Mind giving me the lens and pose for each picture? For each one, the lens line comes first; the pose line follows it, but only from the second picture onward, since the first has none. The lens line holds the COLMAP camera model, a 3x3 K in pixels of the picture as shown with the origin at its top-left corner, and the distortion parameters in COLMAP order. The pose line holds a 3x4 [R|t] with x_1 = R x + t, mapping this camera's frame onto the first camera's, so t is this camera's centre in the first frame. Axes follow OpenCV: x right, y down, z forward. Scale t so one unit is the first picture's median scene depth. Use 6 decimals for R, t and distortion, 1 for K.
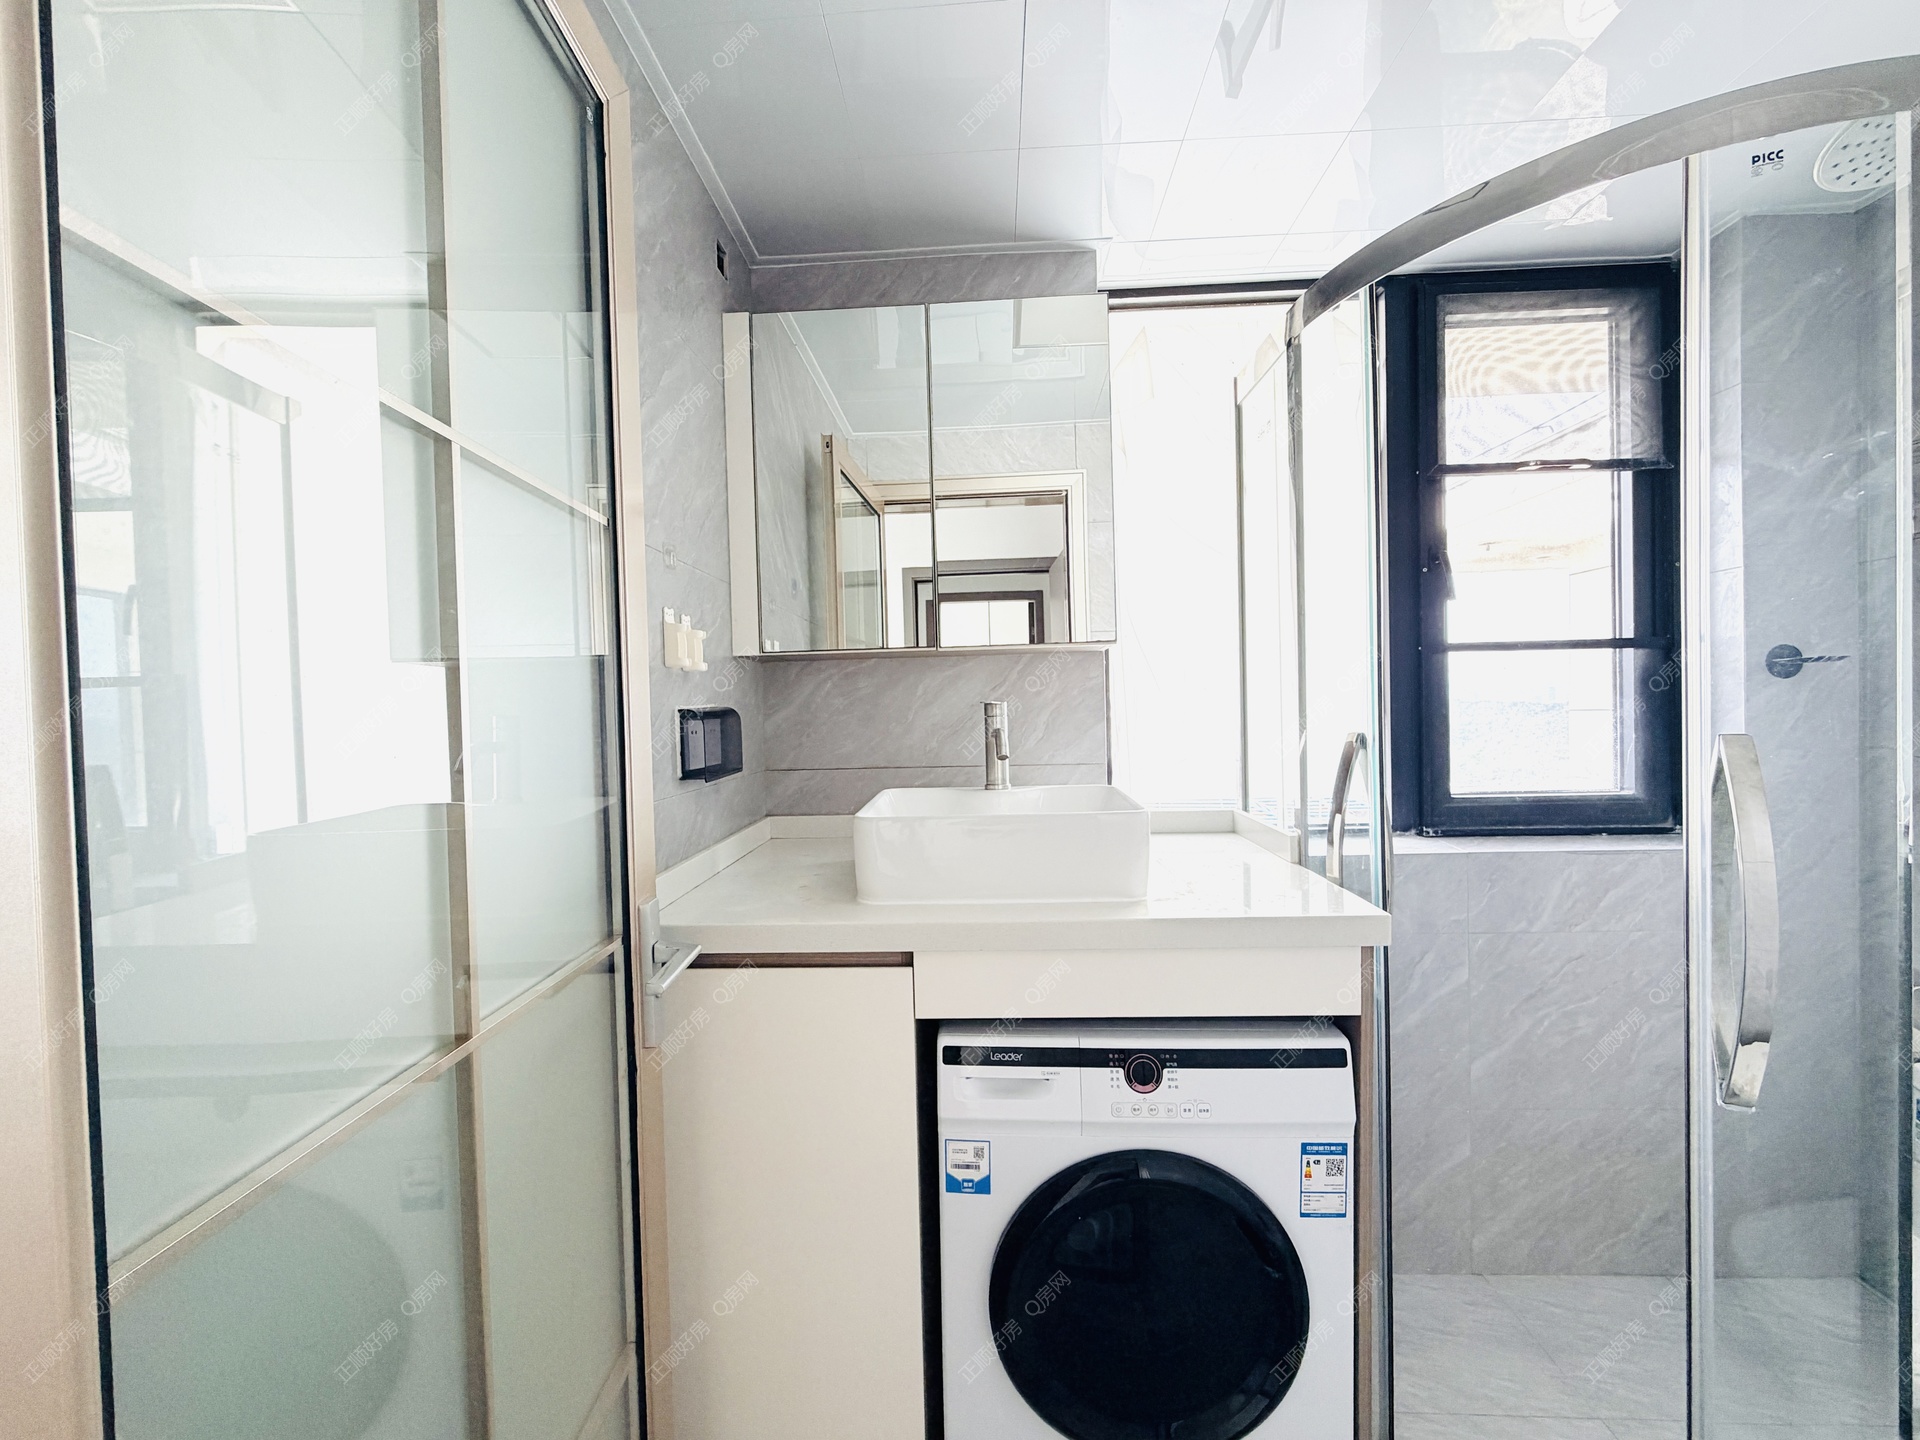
lens RADIAL K [[770.7, 0, 960.0], [0, 770.7, 720.0], [0, 0, 1]] dist [-0.001246, -0.000103]
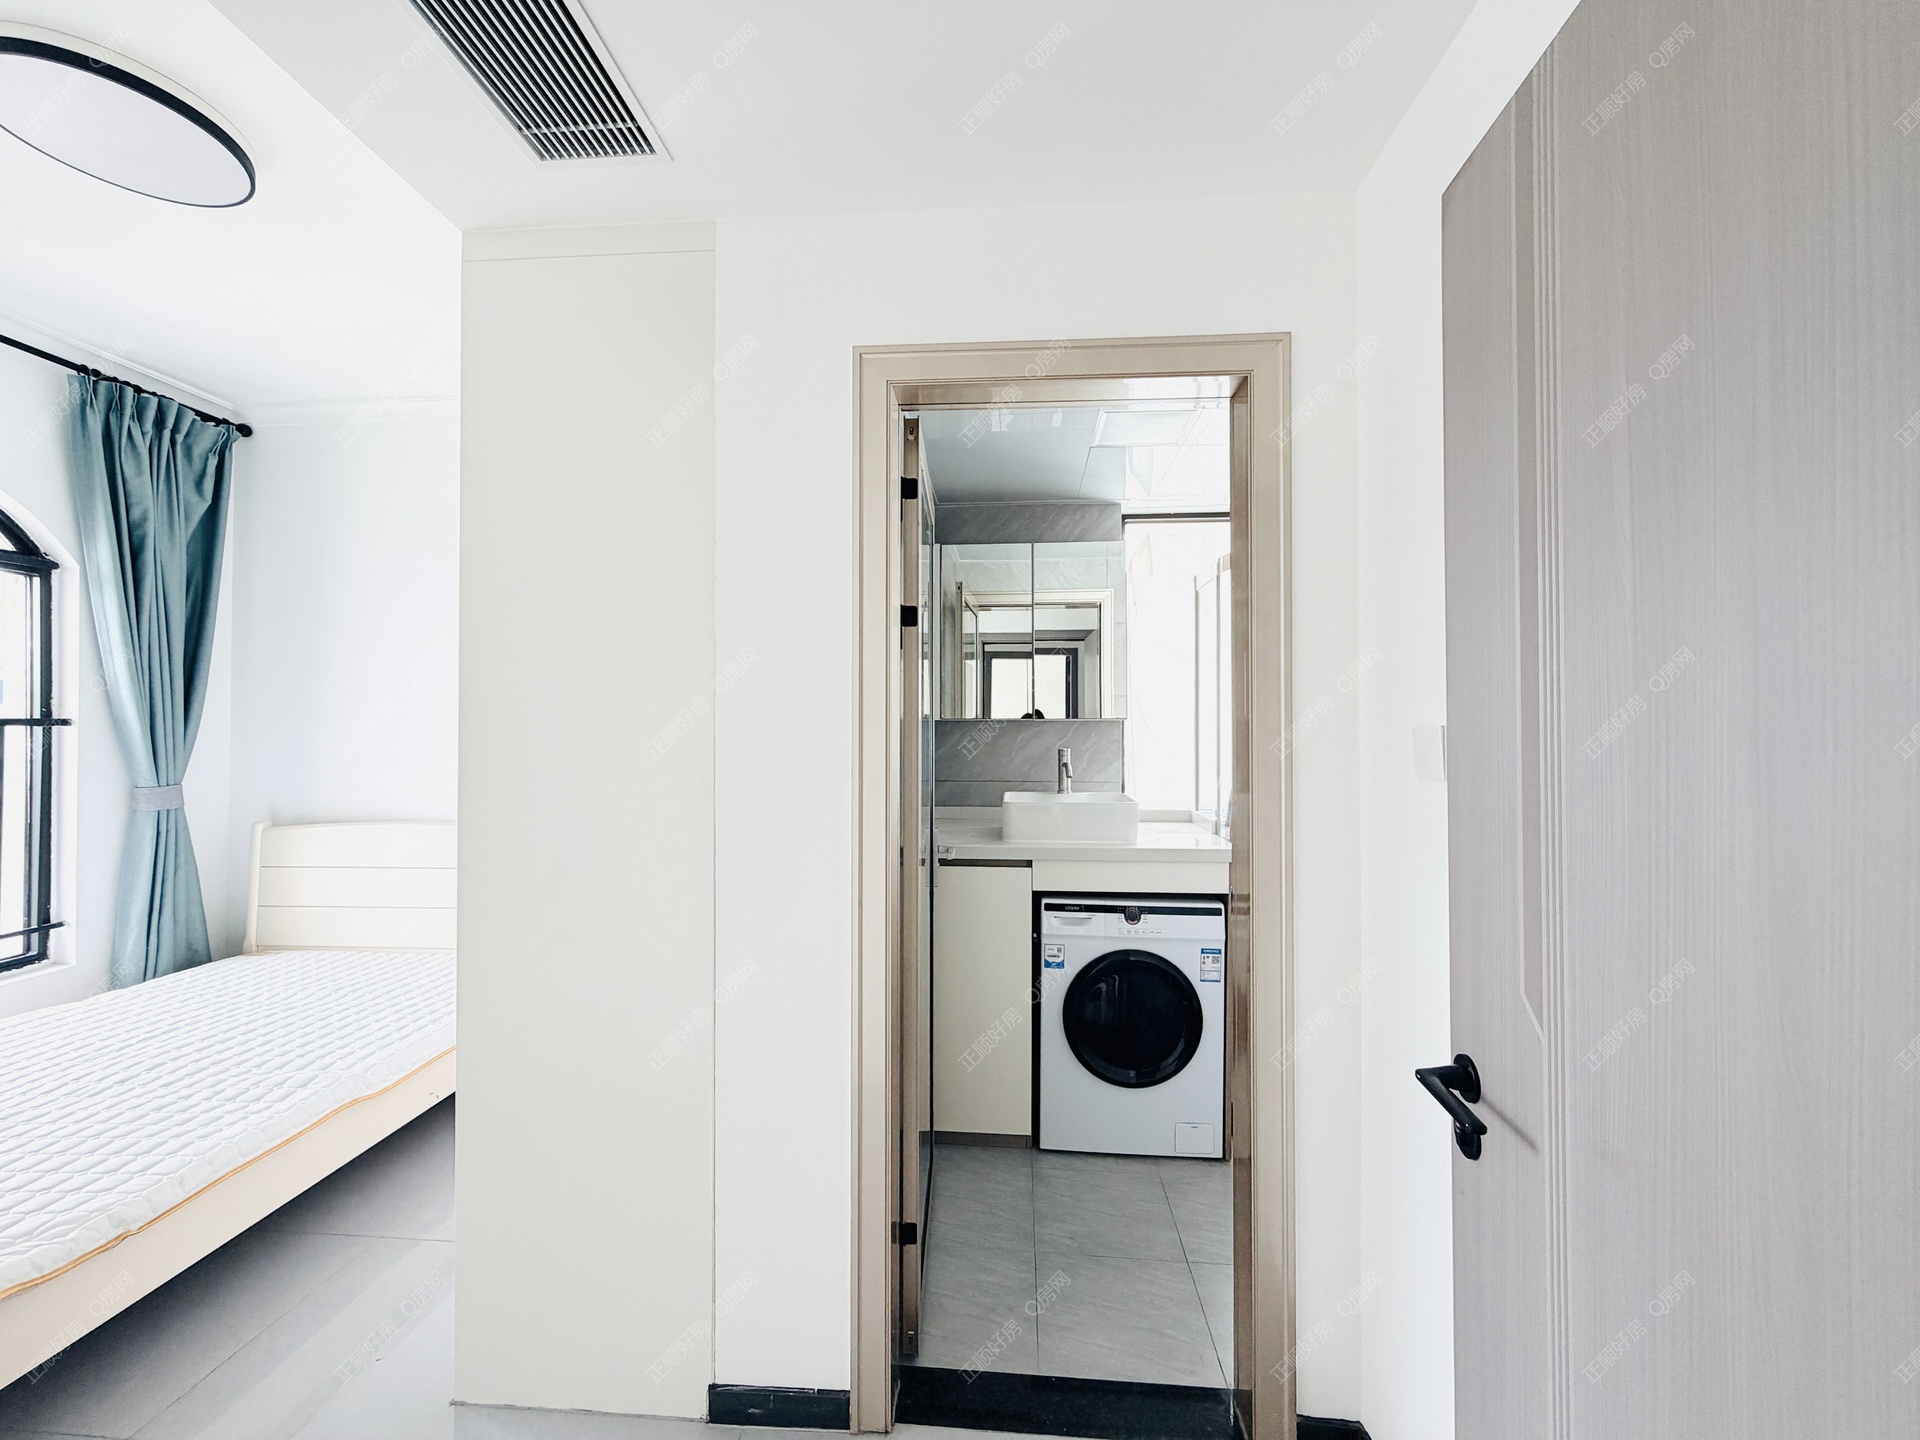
lens RADIAL K [[770.7, 0, 960.0], [0, 770.7, 720.0], [0, 0, 1]] dist [-0.001246, -0.000103]
pose [[0.999157, 0.025445, -0.032229, -0.208936], [-0.026398, 0.999216, -0.029499, -0.041157], [0.031453, 0.030325, 0.999045, -1.284378]]
